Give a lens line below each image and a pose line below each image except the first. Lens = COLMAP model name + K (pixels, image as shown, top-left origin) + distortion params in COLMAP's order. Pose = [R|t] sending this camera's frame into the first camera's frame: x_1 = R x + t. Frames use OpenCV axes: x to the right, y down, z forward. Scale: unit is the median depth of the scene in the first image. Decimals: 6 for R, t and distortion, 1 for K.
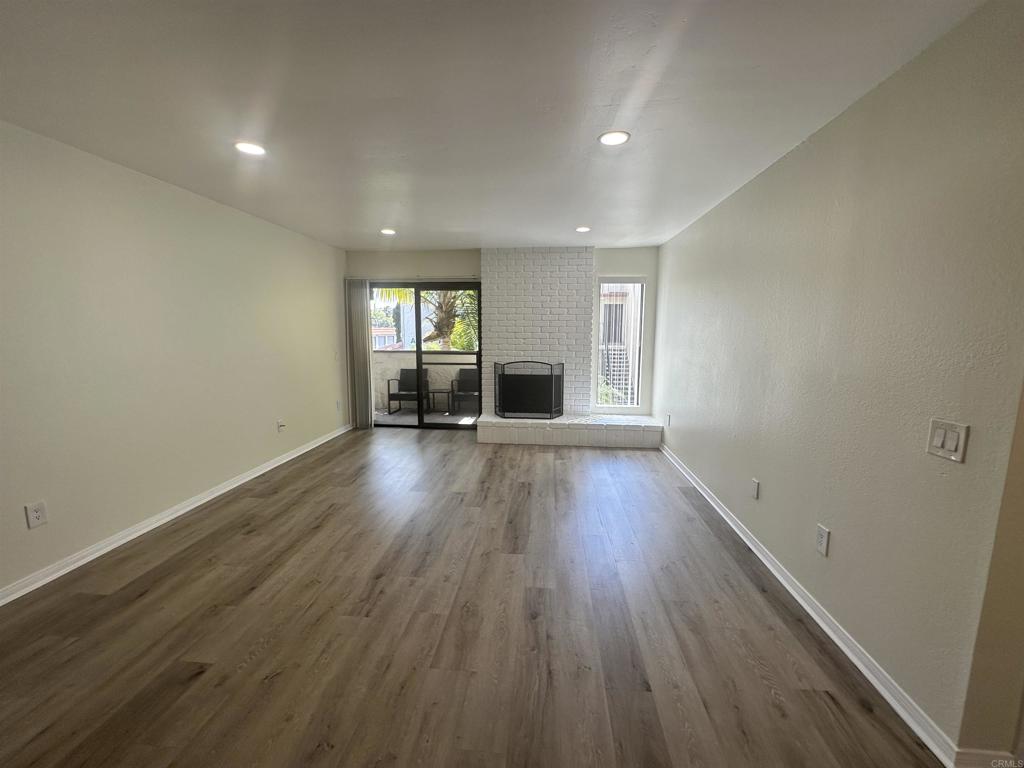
lens RADIAL K [[403.4, 0, 512.0], [0, 403.4, 384.0], [0, 0, 1]] dist [-0.001612, 0.000172]
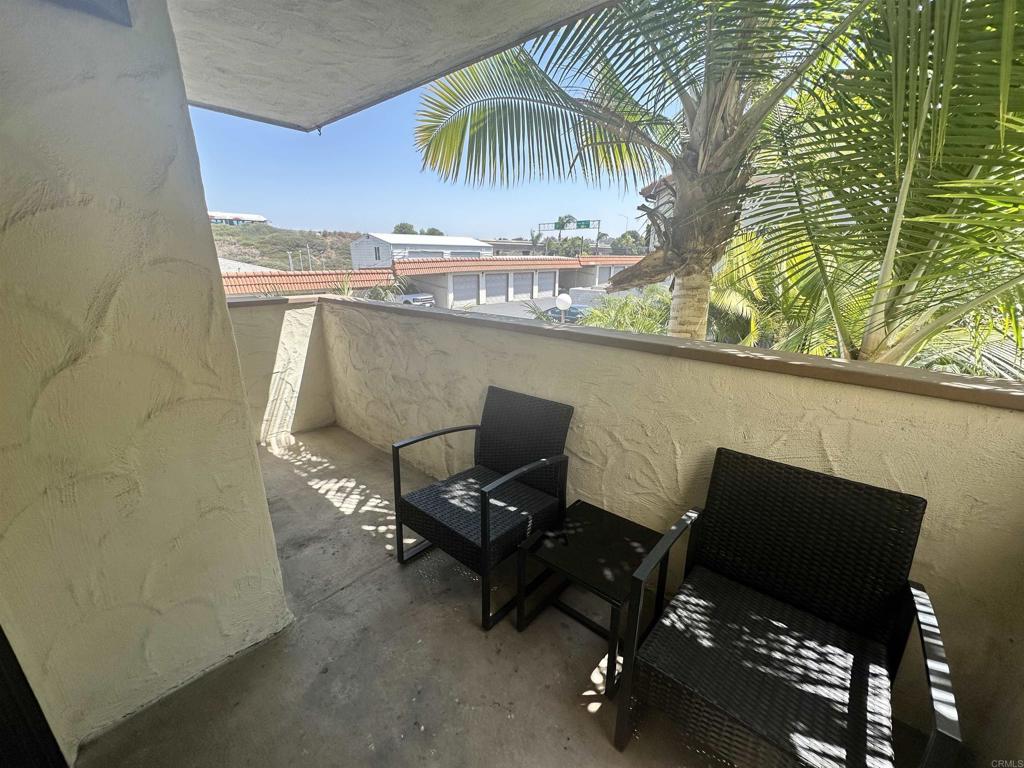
lens RADIAL K [[403.4, 0, 512.0], [0, 403.4, 384.0], [0, 0, 1]] dist [-0.001612, 0.000172]
pose [[0.820506, 0.157797, -0.549427, -0.101361], [-0.065760, 0.980820, 0.183489, -0.082656], [0.567843, -0.114424, 0.815145, 0.687506]]
